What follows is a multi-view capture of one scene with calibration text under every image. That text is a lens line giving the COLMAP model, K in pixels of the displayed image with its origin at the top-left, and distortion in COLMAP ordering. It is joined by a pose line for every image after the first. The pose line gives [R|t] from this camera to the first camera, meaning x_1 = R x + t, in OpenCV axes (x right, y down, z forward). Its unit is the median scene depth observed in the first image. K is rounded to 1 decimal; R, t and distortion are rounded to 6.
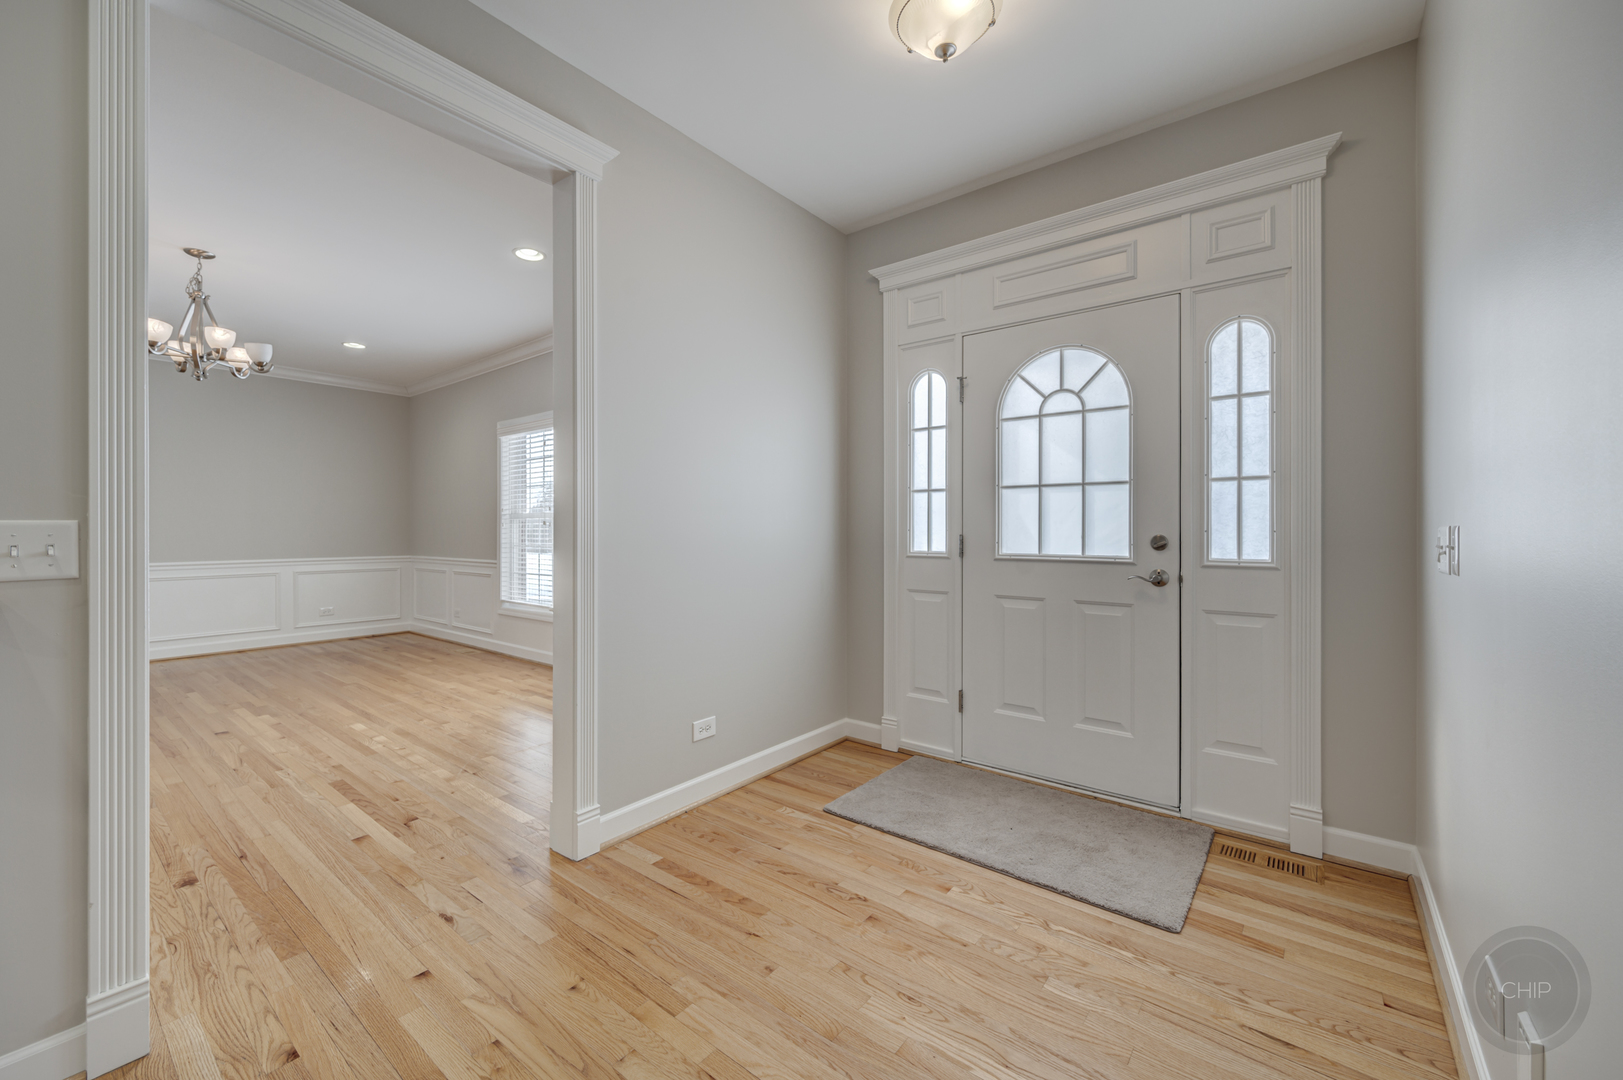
lens RADIAL K [[646.5, 0, 806.3], [0, 646.5, 528.8], [0, 0, 1]] dist [0.000237, 0.000404]
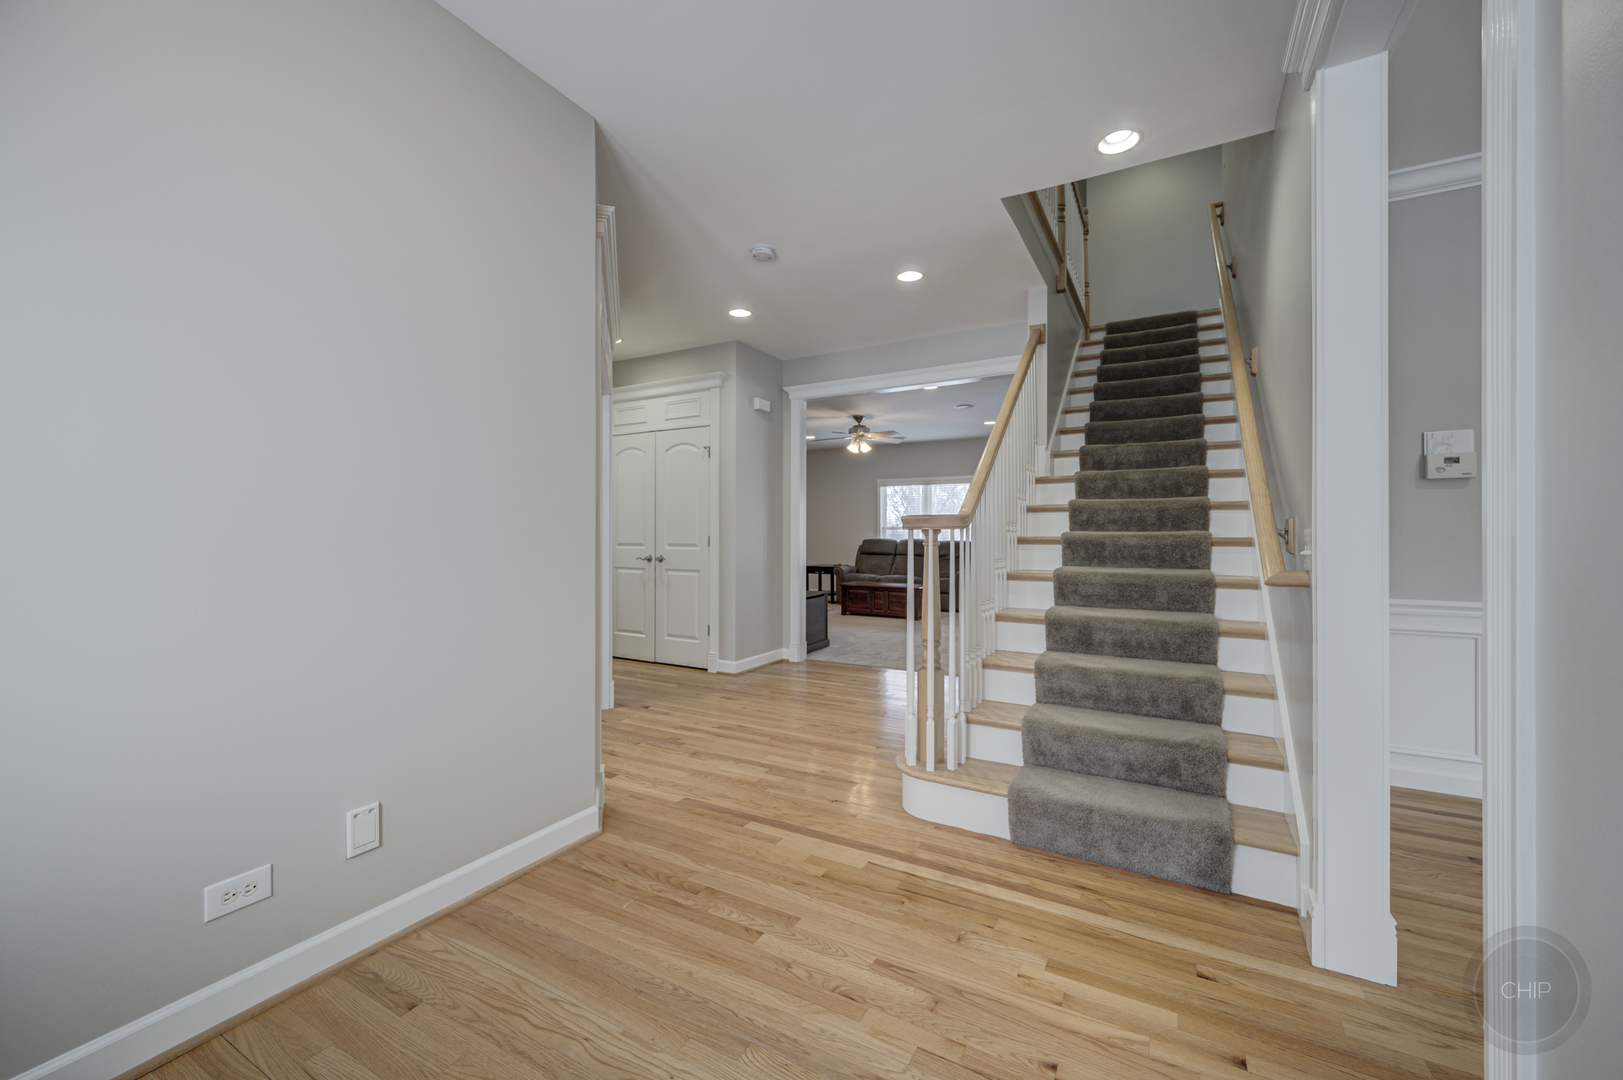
lens RADIAL K [[646.5, 0, 810.9], [0, 646.5, 527.6], [0, 0, 1]] dist [0.000237, 0.000404]
pose [[-0.988302, -0.001252, -0.152505, 0.058996], [0.000943, 0.999897, -0.014319, 0.001034], [0.152507, -0.014296, -0.988199, 1.157695]]
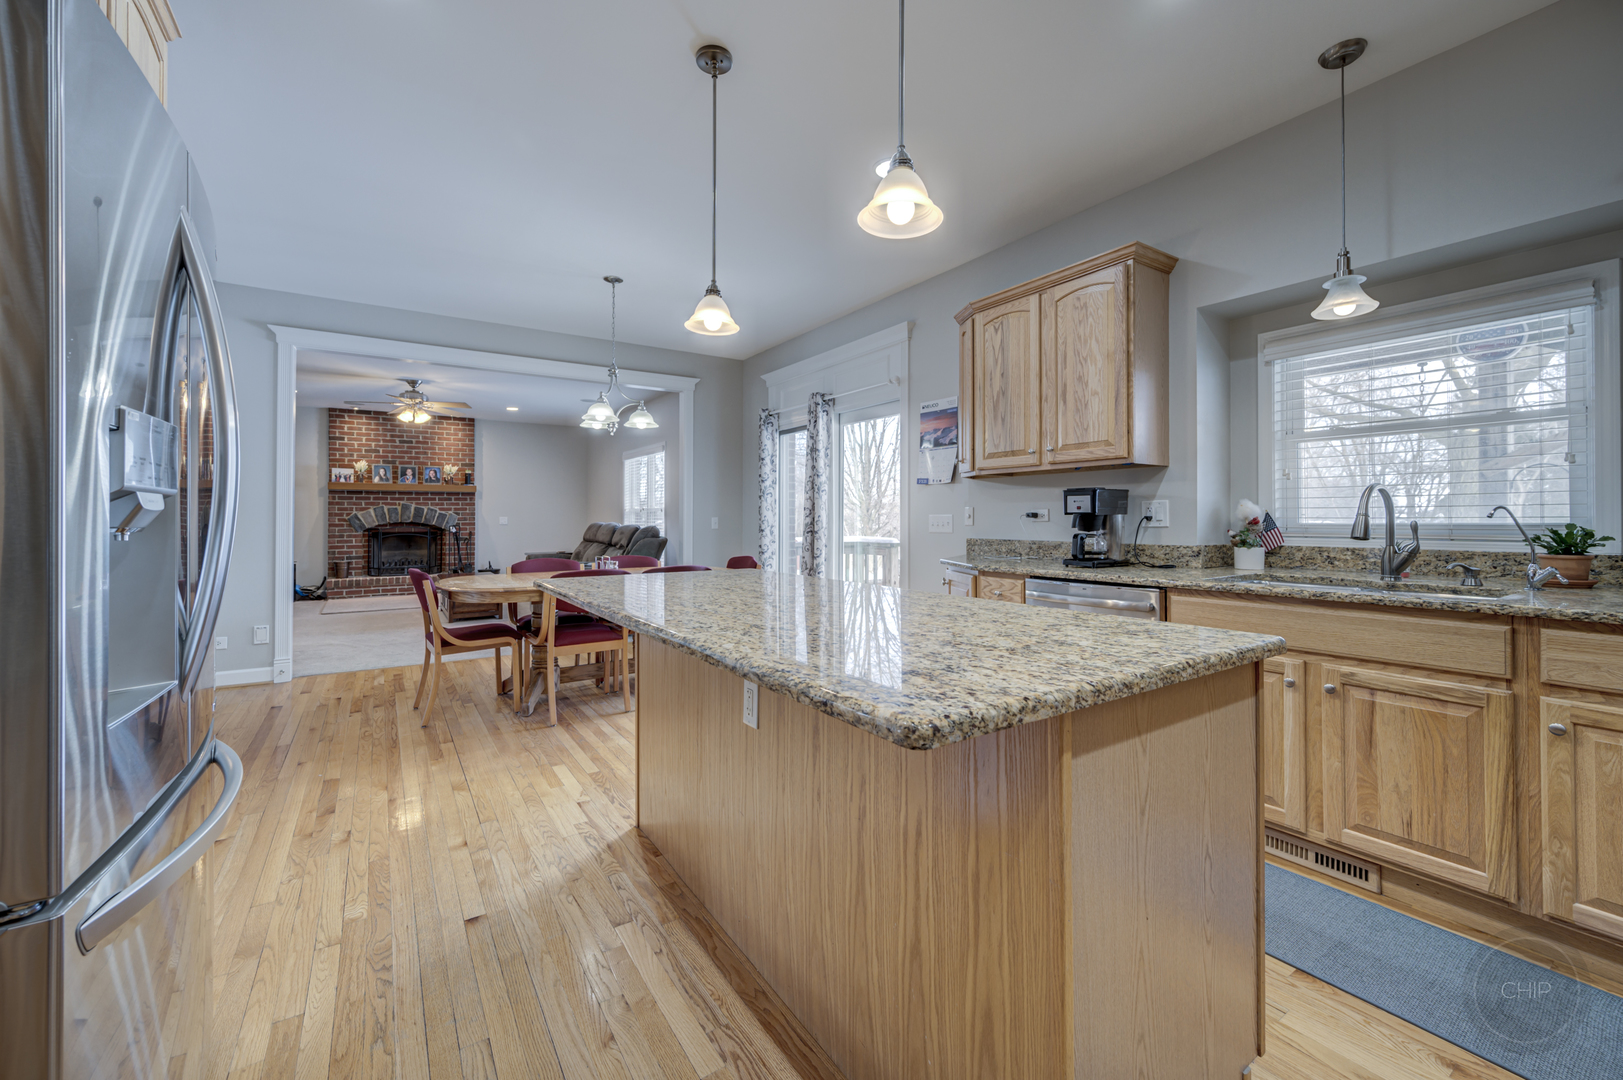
lens RADIAL K [[646.5, 0, 804.5], [0, 646.5, 510.6], [0, 0, 1]] dist [0.000237, 0.000404]
pose [[-0.947152, 0.001253, 0.320784, -3.386076], [-0.002541, 0.999932, -0.011407, -0.020722], [-0.320776, -0.011619, -0.947084, 0.013101]]
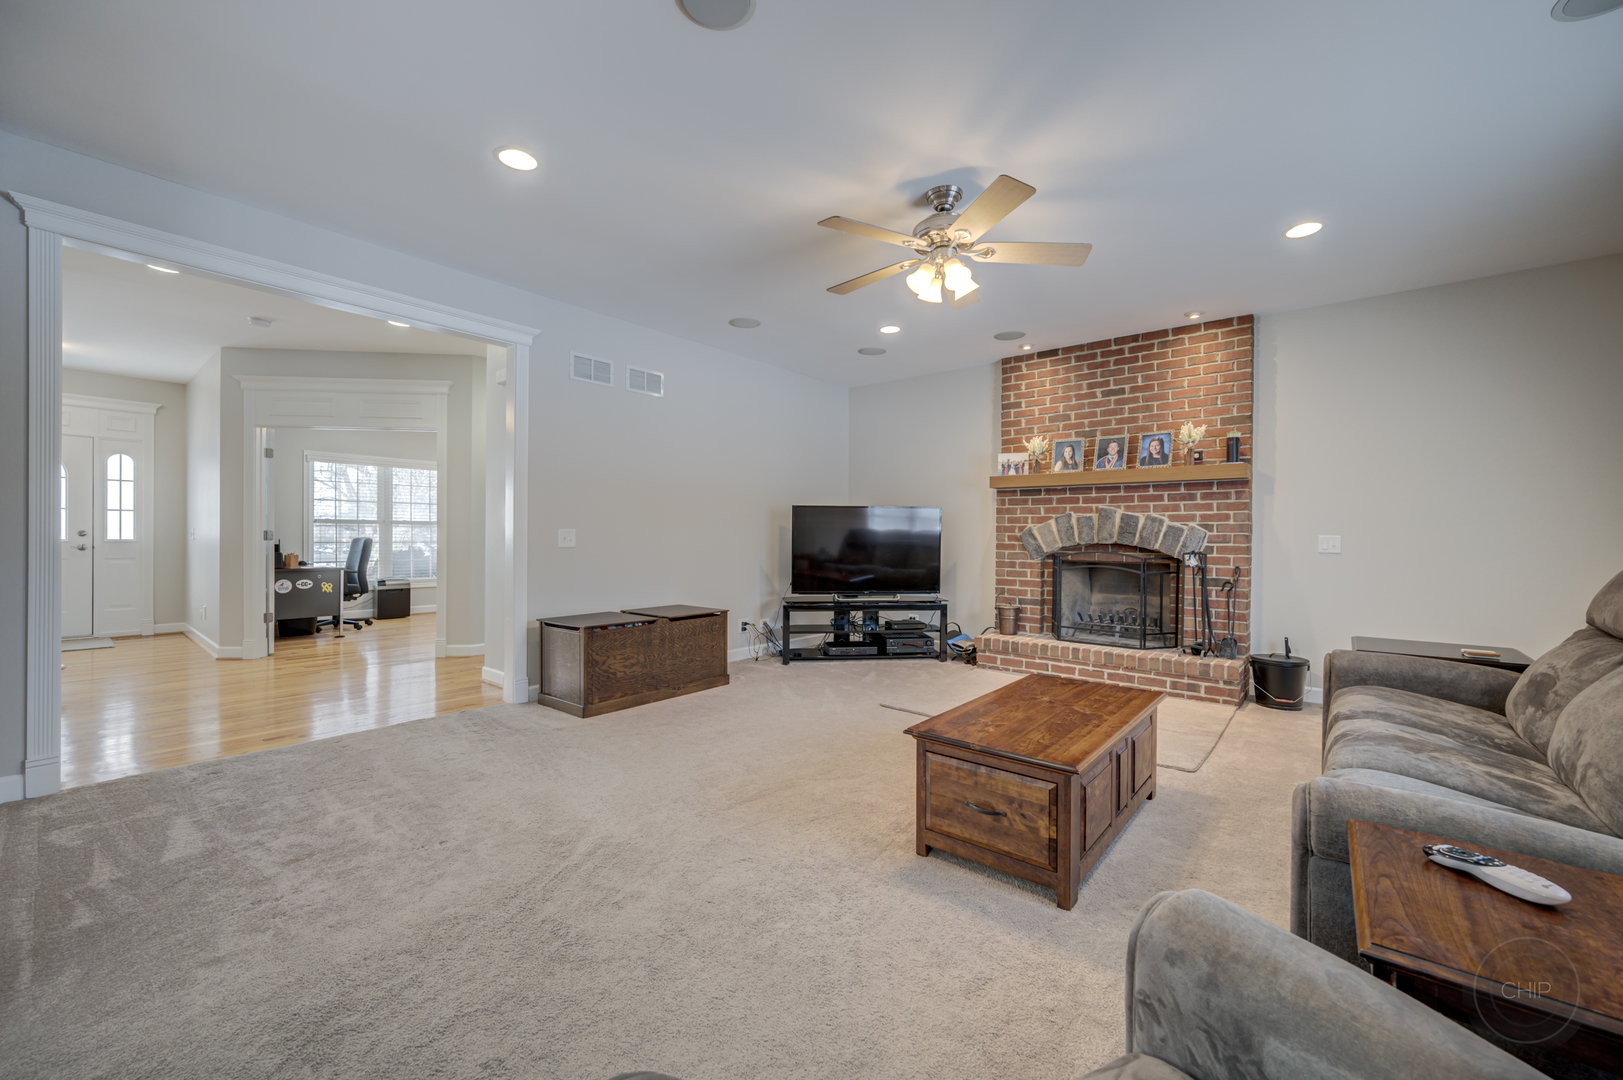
lens RADIAL K [[646.5, 0, 810.6], [0, 646.5, 540.5], [0, 0, 1]] dist [0.000237, 0.000404]
pose [[0.037720, -0.008603, 0.999251, -1.959890], [-0.011459, 0.999893, 0.009041, -0.006777], [-0.999223, -0.011792, 0.037617, -2.031595]]
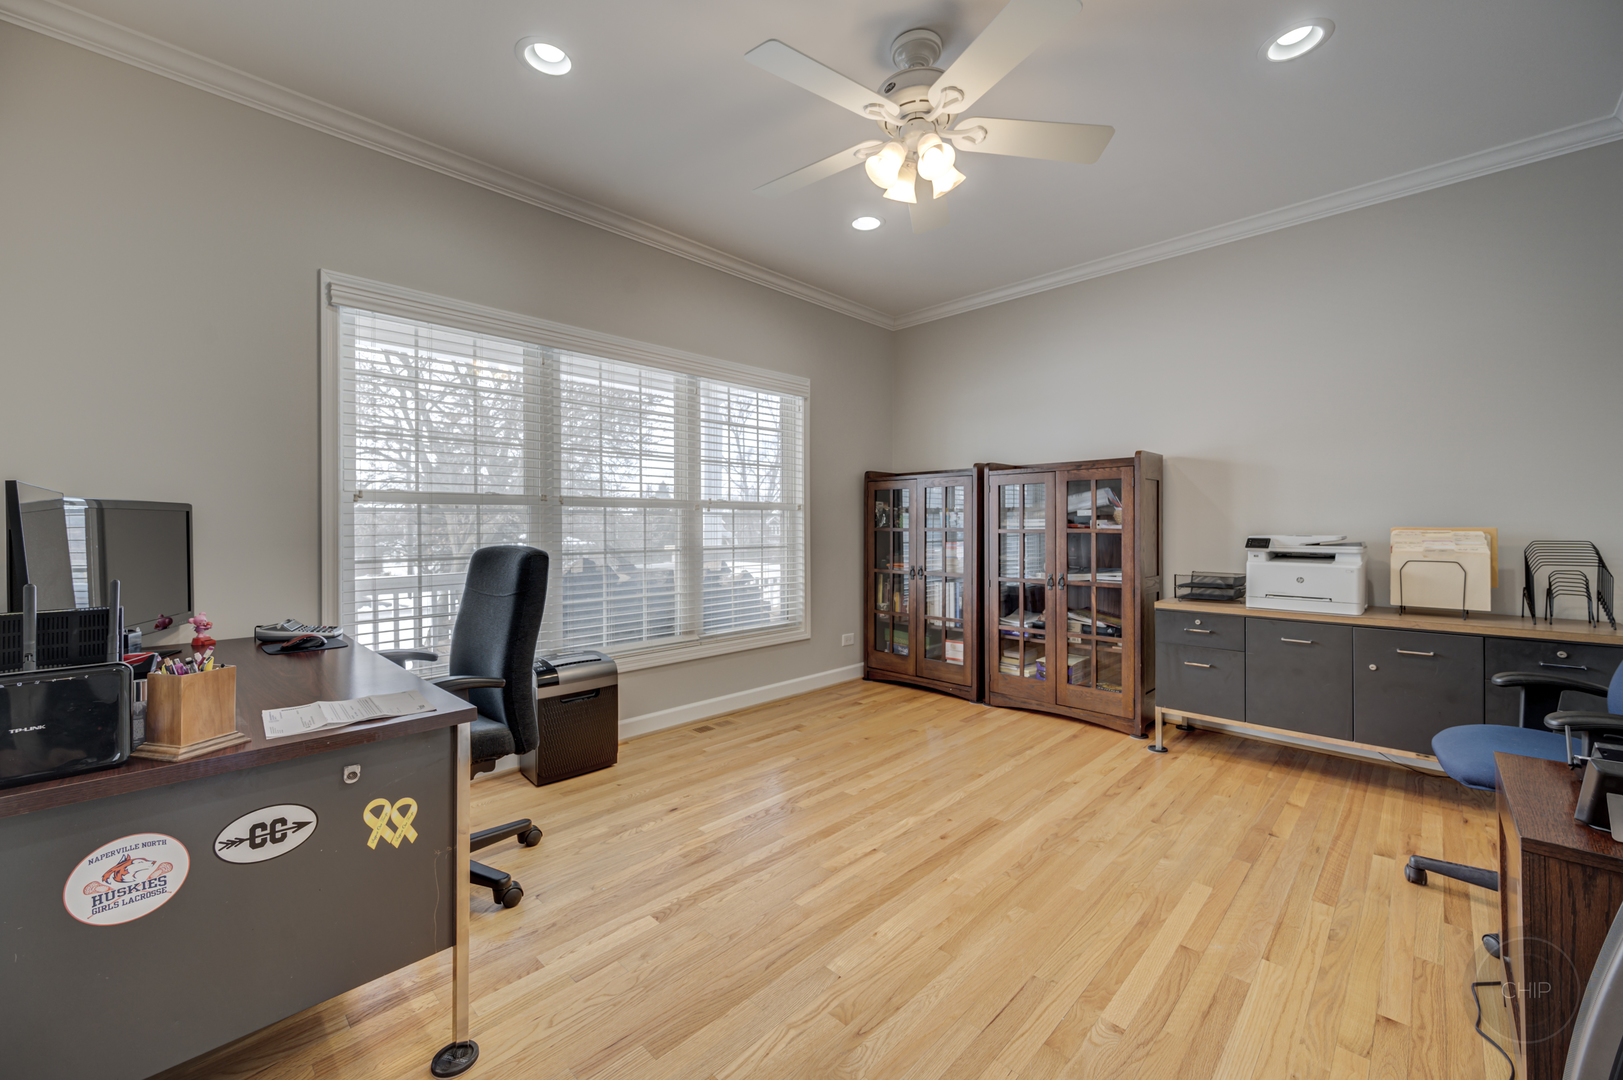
lens RADIAL K [[646.5, 0, 813.8], [0, 646.5, 530.6], [0, 0, 1]] dist [0.000237, 0.000404]
pose [[0.098586, -0.009694, 0.995081, 0.220142], [-0.001232, 0.999951, 0.009863, -0.000791], [-0.995128, -0.002198, 0.098569, -0.268807]]
